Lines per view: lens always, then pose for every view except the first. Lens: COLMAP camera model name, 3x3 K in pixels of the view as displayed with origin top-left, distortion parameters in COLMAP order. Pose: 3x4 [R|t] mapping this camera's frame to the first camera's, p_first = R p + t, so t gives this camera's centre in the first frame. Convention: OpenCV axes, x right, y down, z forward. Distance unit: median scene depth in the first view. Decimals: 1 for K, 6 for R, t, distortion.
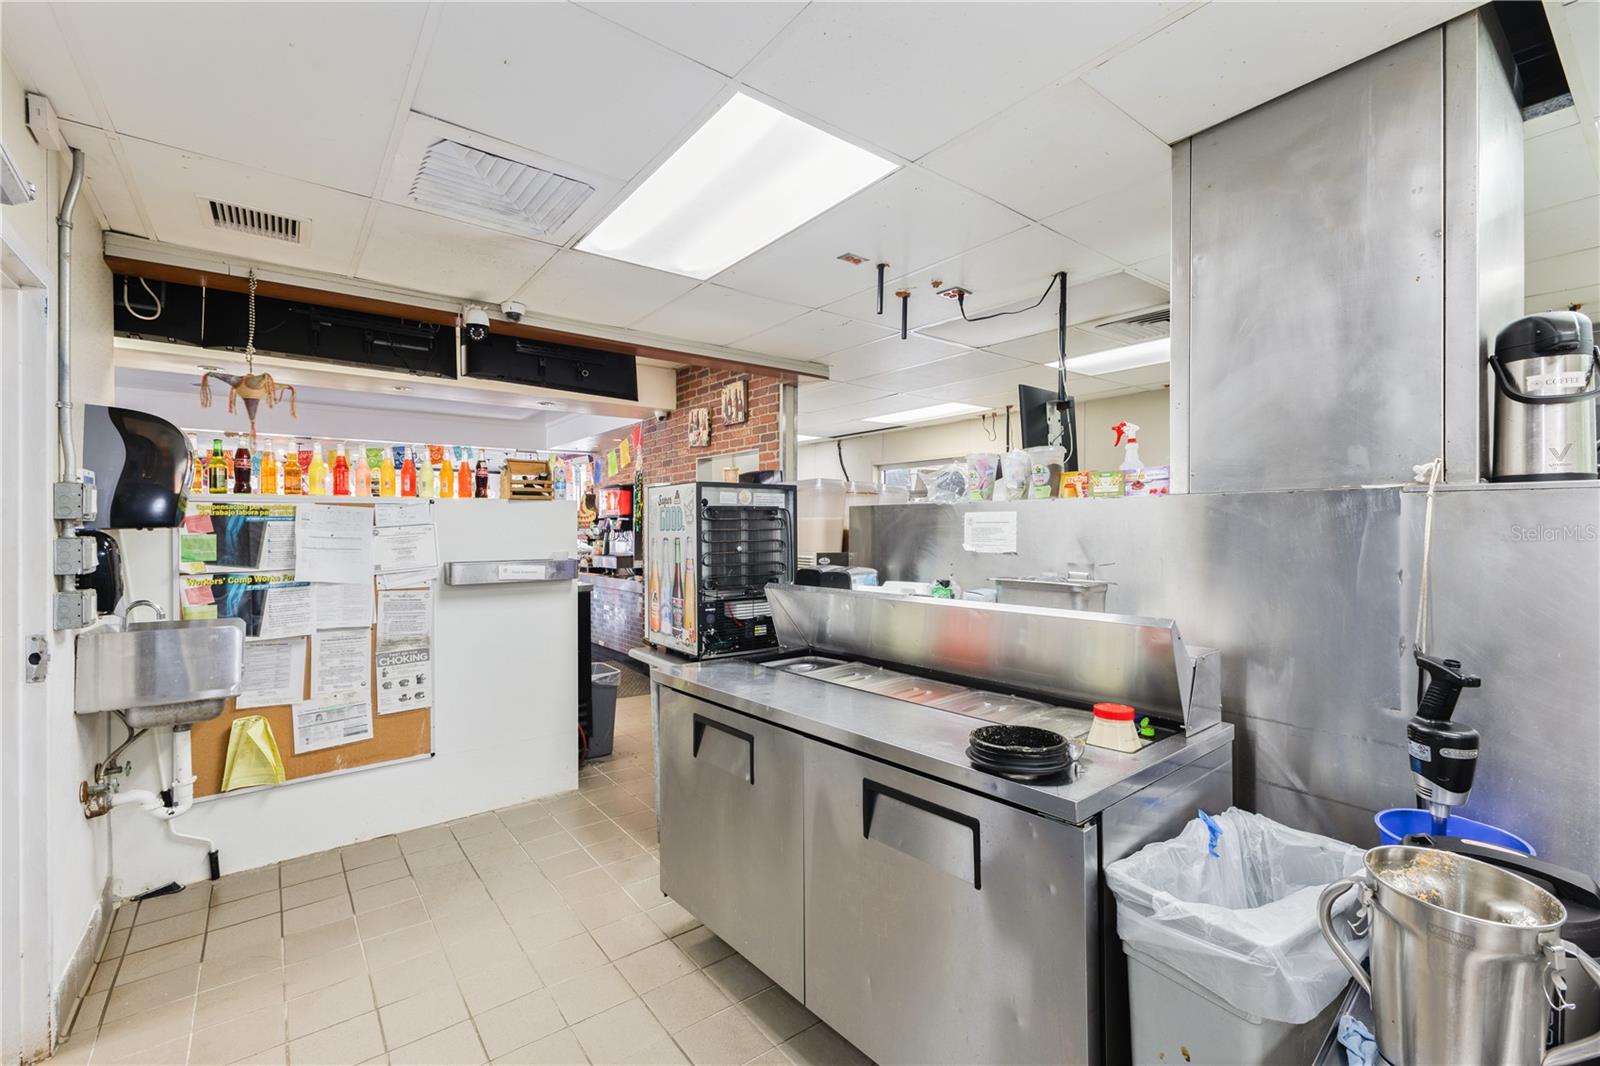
lens RADIAL K [[692.7, 0, 801.5], [0, 692.7, 520.7], [0, 0, 1]] dist [0.009722, -0.005148]
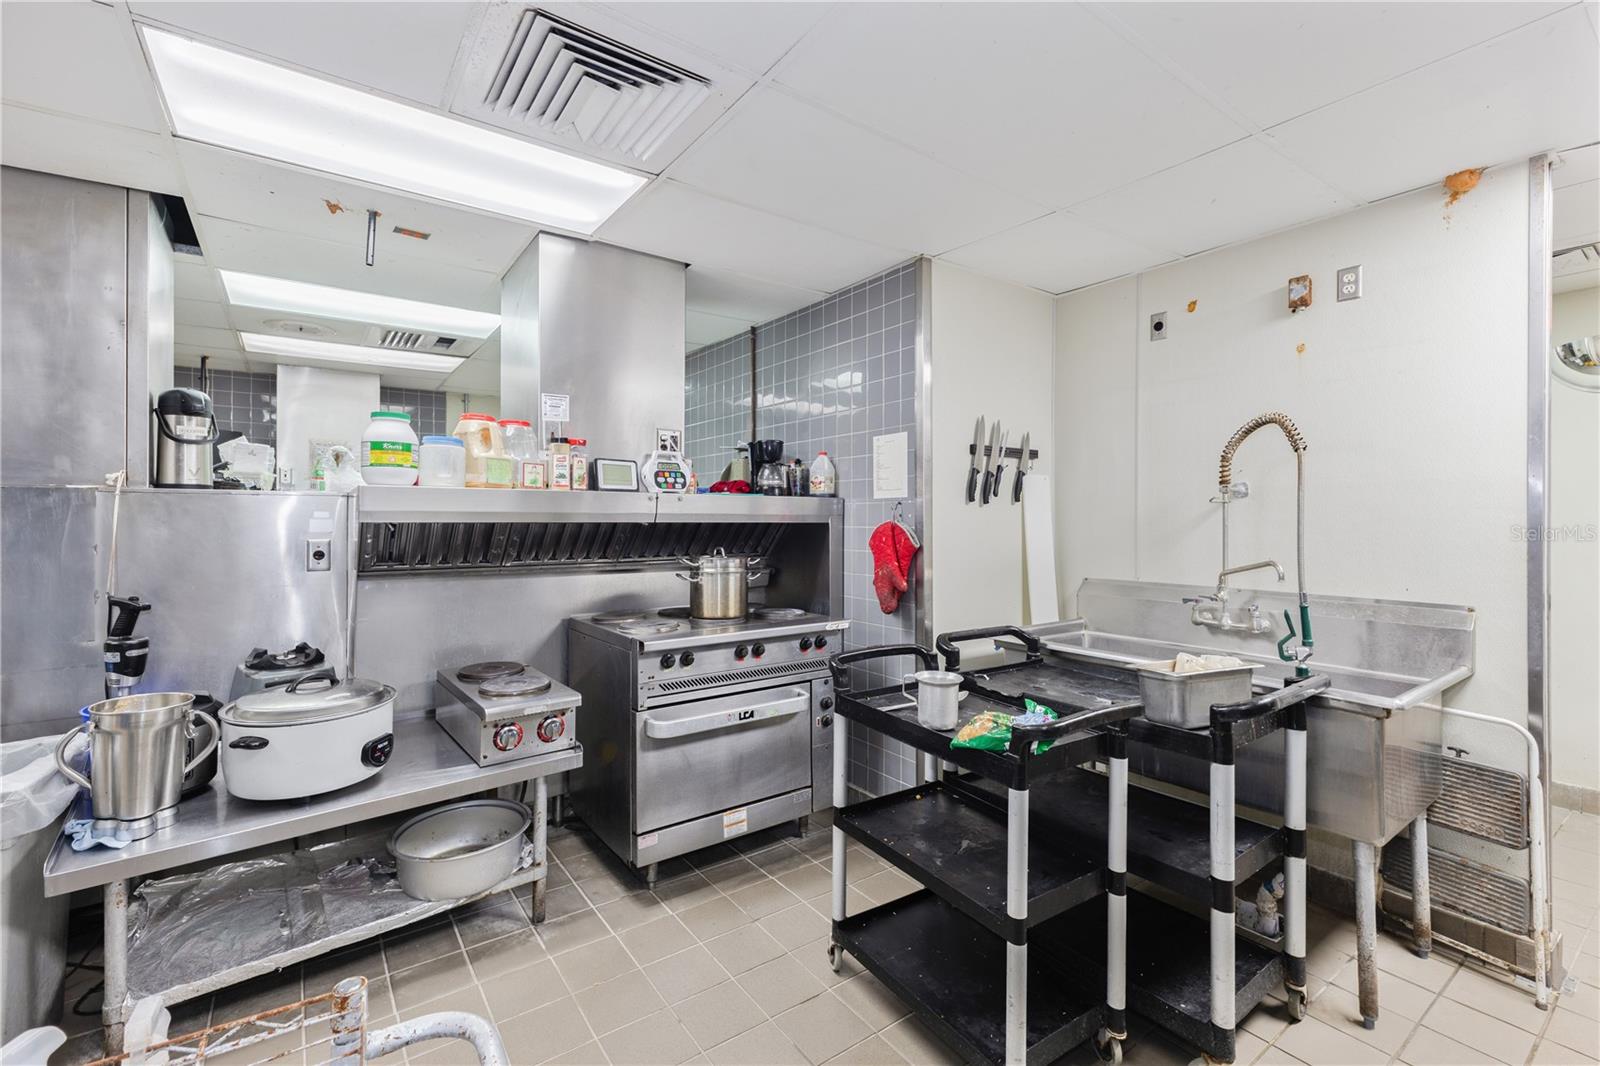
lens RADIAL K [[692.7, 0, 801.5], [0, 692.7, 520.7], [0, 0, 1]] dist [0.009722, -0.005148]
pose [[0.027660, -0.006919, 0.999593, -0.510992], [-0.012997, 0.999889, 0.007281, -0.008225], [-0.999533, -0.013193, 0.027567, -0.477455]]
